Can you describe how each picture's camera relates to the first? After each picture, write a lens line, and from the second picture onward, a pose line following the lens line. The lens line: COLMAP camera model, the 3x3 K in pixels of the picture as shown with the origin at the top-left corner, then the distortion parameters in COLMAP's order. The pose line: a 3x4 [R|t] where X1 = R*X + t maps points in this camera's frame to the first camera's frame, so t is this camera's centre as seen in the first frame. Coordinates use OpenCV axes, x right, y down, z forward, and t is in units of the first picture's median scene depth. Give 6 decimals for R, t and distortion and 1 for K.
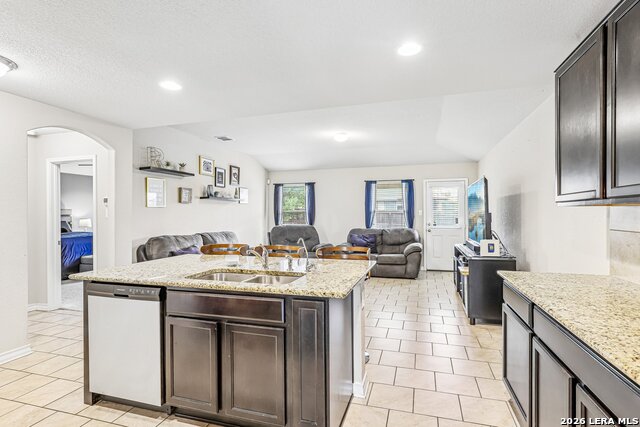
lens RADIAL K [[313.2, 0, 320.0], [0, 313.2, 213.5], [0, 0, 1]] dist [0.000587, 0.000107]
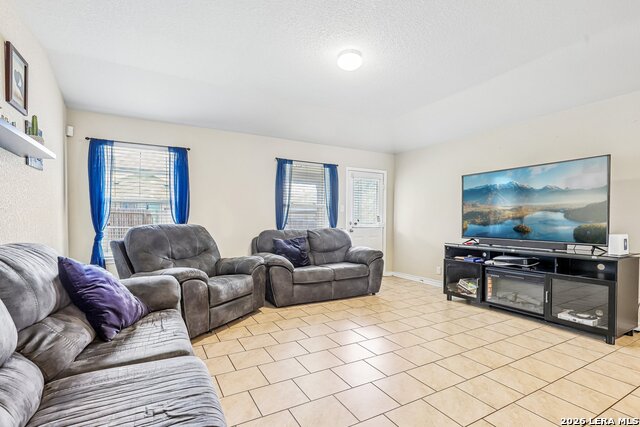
lens RADIAL K [[309.2, 0, 318.9], [0, 309.2, 222.0], [0, 0, 1]] dist [-0.002932, -0.000267]
pose [[0.681567, 0.004354, 0.731743, -0.307444], [-0.011857, 0.999917, 0.005094, 0.030072], [-0.731659, -0.012148, 0.681562, 0.543563]]
